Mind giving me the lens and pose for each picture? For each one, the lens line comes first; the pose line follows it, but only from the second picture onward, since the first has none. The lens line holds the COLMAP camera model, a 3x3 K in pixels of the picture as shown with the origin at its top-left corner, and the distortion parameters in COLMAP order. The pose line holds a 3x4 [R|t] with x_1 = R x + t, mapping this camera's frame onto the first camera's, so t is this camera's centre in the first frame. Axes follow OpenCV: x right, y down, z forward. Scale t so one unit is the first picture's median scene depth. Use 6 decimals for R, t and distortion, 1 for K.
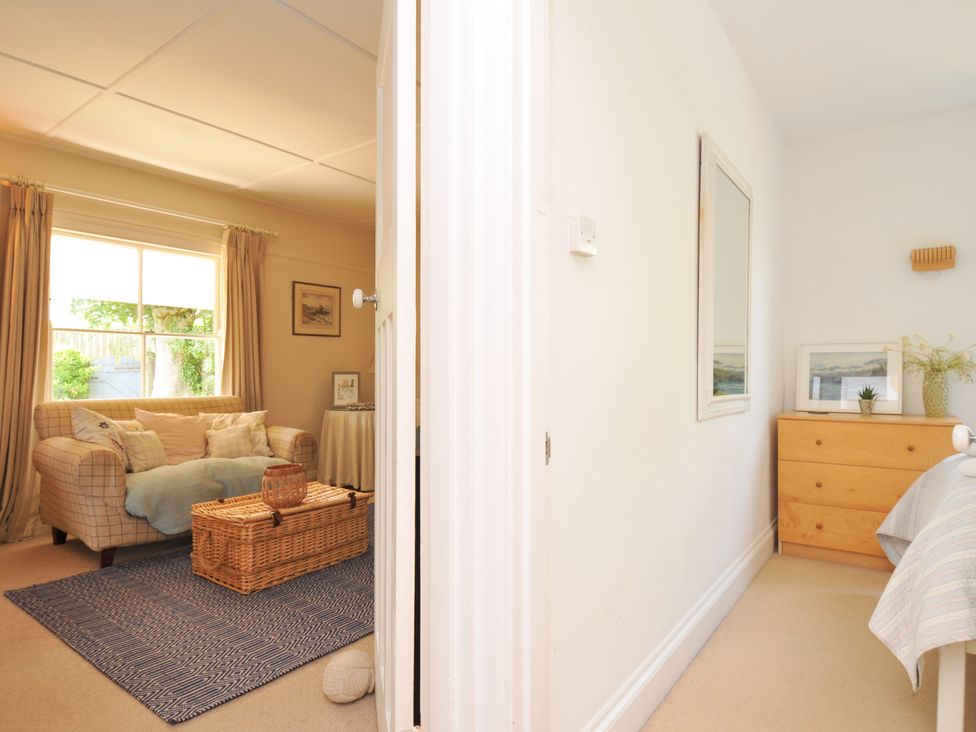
lens RADIAL K [[551.8, 0, 508.3], [0, 551.8, 375.8], [0, 0, 1]] dist [-0.002369, -0.022317]
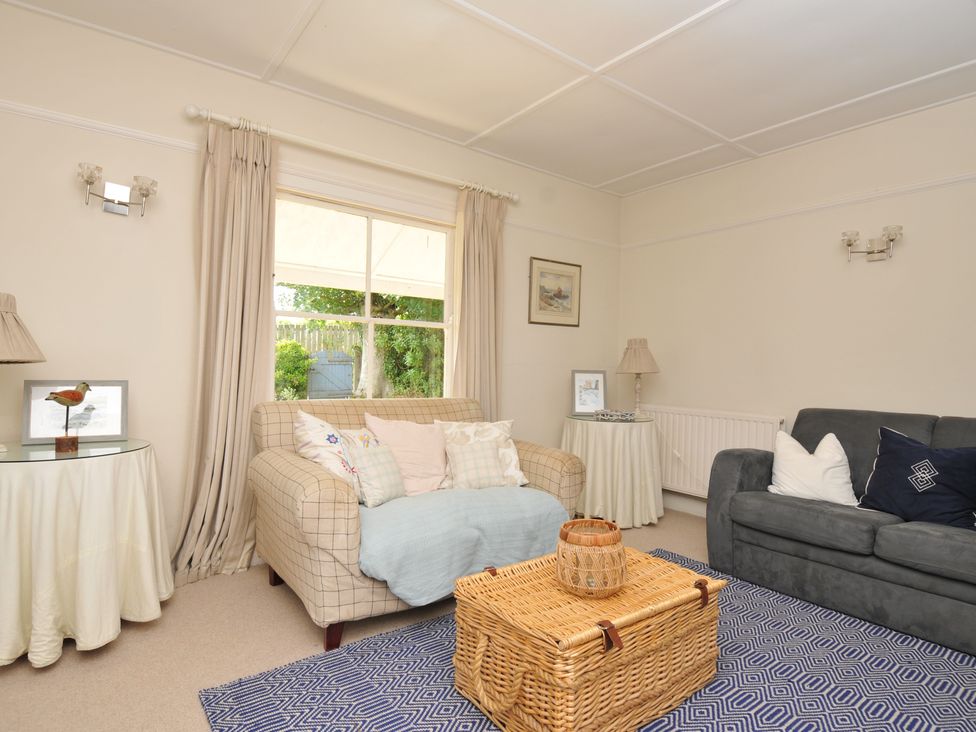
lens RADIAL K [[551.8, 0, 508.3], [0, 551.8, 375.8], [0, 0, 1]] dist [-0.002369, -0.022317]
pose [[0.954013, 0.024128, -0.298791, -0.210552], [-0.022884, 0.999709, 0.007663, -0.003438], [0.298889, -0.000473, 0.954288, 0.260548]]
